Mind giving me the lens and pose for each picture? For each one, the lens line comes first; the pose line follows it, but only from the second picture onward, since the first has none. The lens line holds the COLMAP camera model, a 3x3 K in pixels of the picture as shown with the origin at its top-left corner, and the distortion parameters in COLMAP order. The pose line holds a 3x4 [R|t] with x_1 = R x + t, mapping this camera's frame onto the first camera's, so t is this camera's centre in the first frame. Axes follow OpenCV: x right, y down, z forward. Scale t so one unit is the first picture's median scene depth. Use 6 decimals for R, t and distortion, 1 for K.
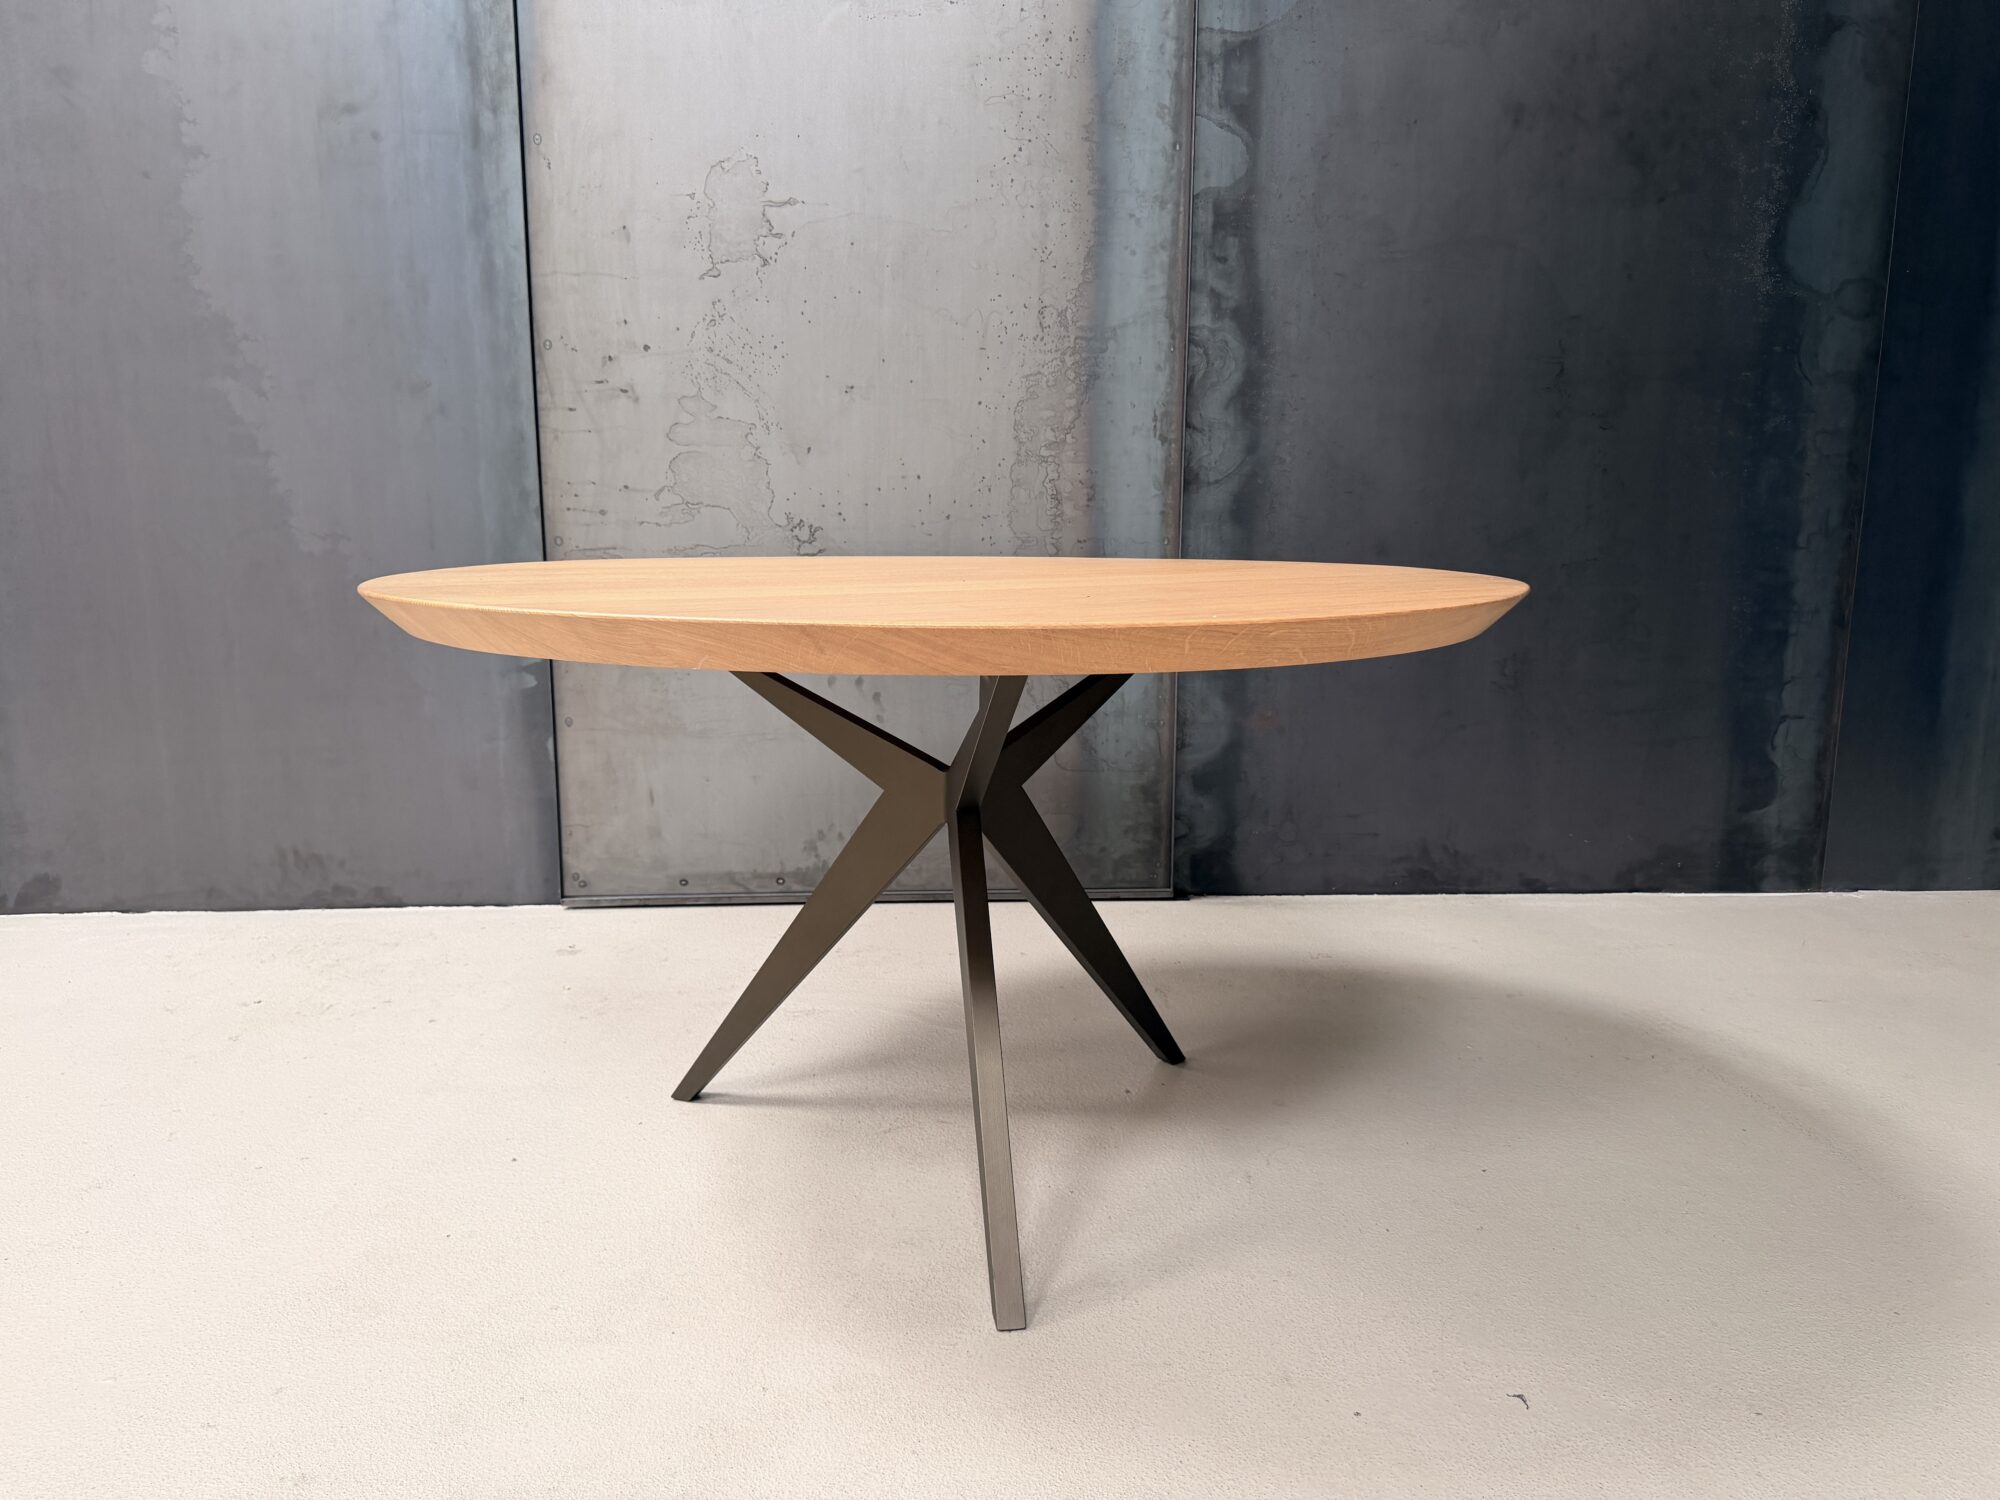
lens RADIAL K [[1404.5, 0, 996.3], [0, 1404.5, 738.6], [0, 0, 1]] dist [0.057657, -0.067487]
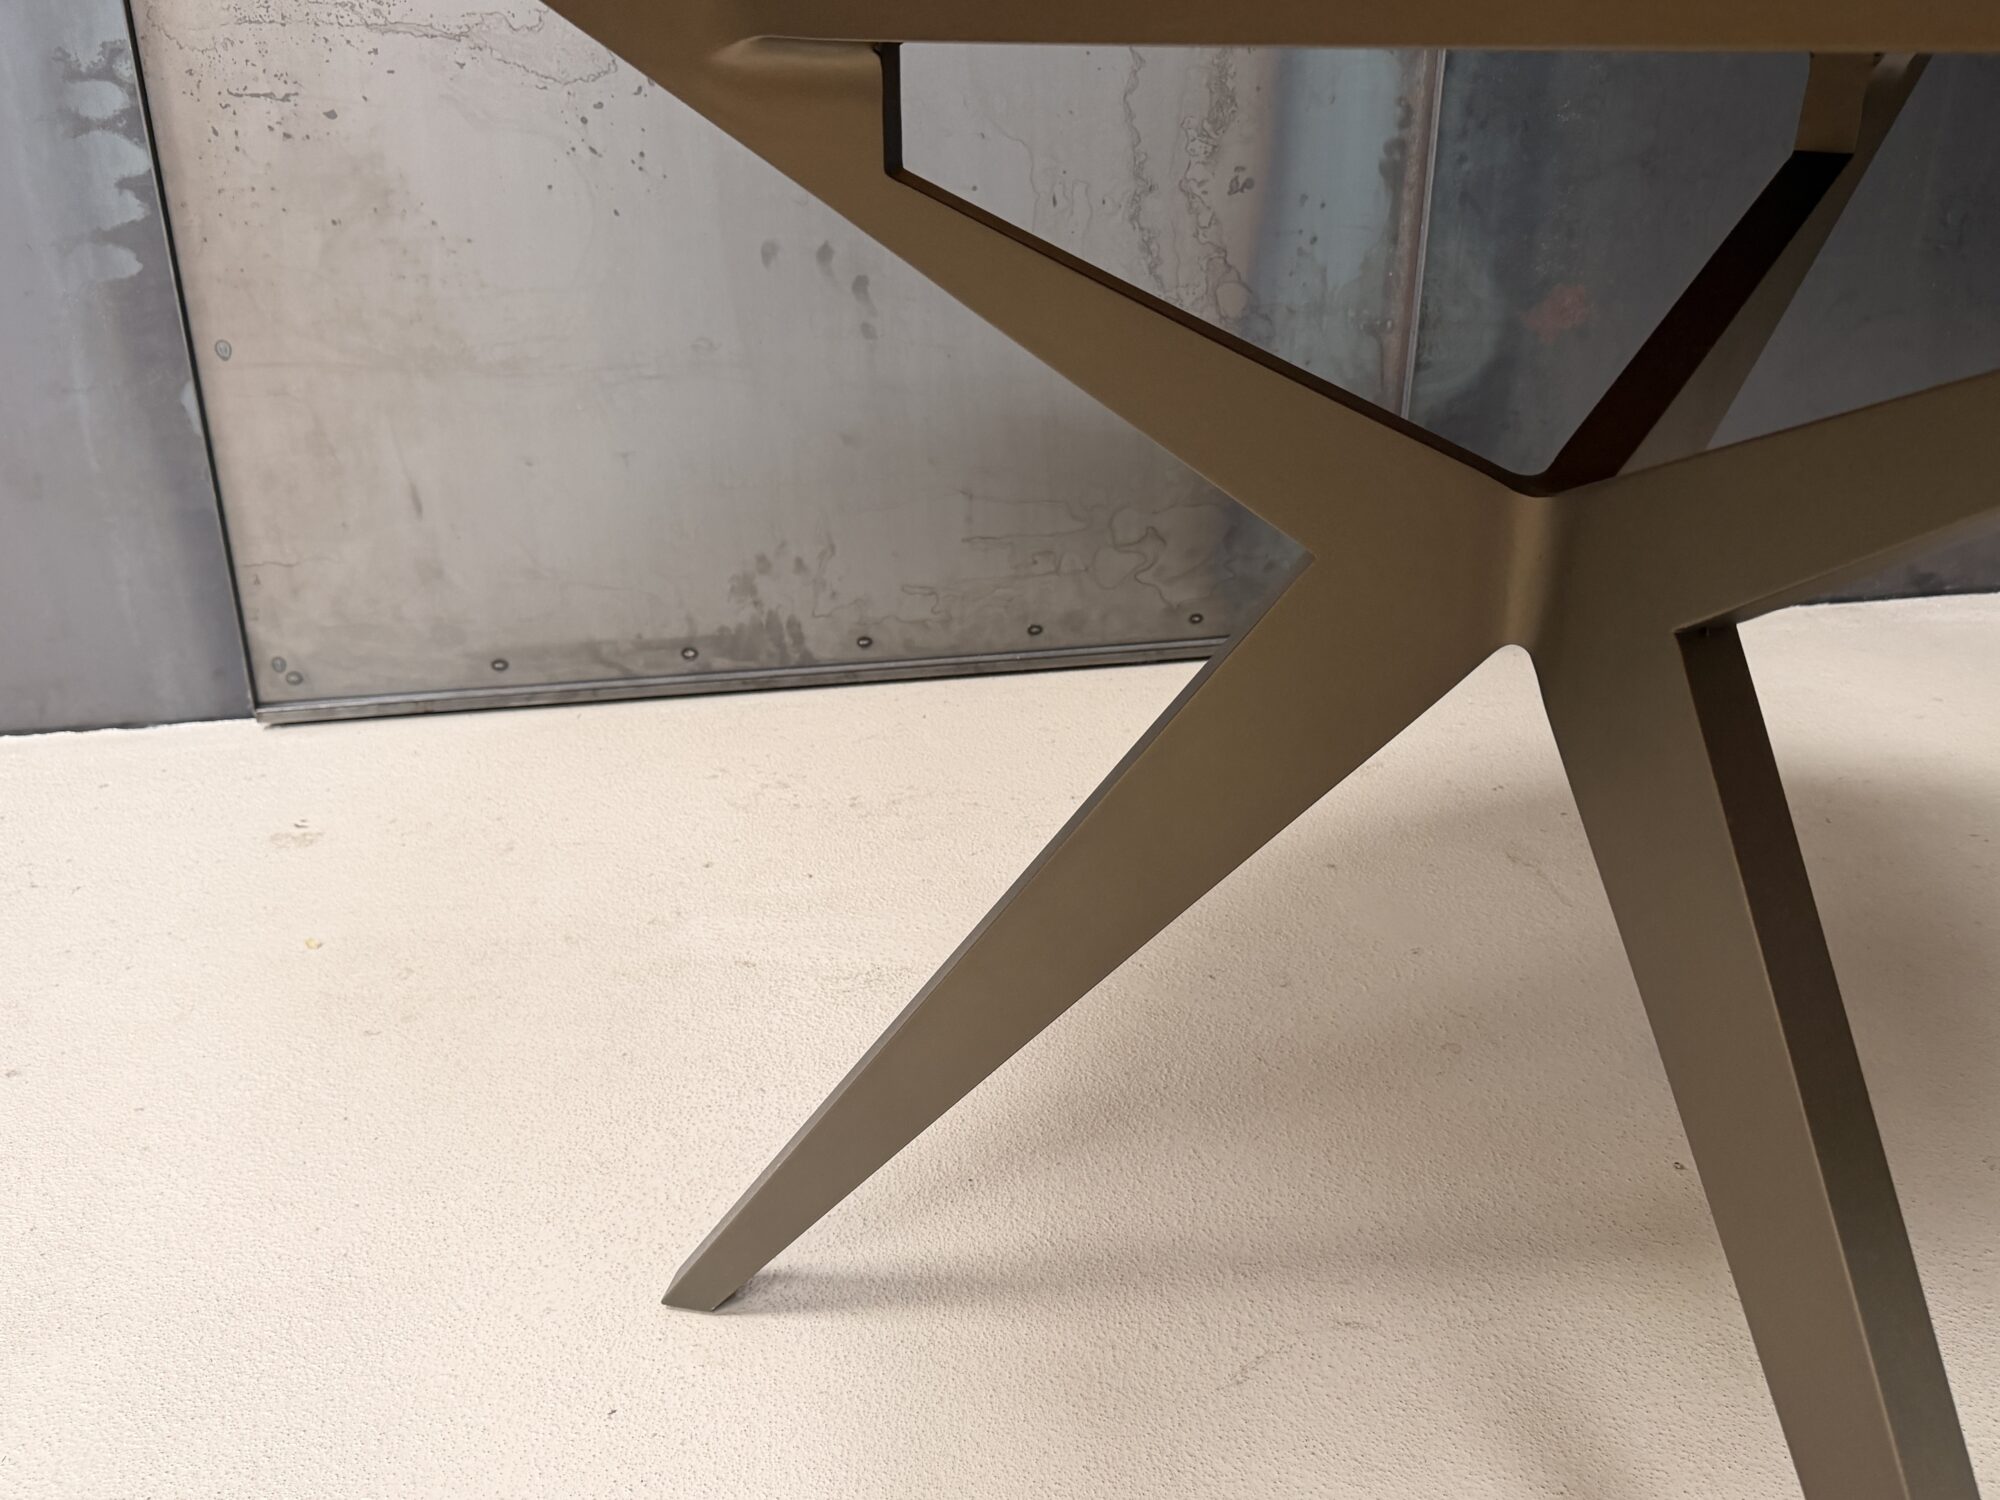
lens RADIAL K [[1699.1, 0, 1012.3], [0, 1699.1, 764.3], [0, 0, 1]] dist [0.069224, -0.111830]
pose [[0.988456, -0.059952, 0.139145, -0.125603], [0.025090, 0.970473, 0.239902, -0.008345], [-0.149419, -0.233641, 0.960774, 0.361231]]
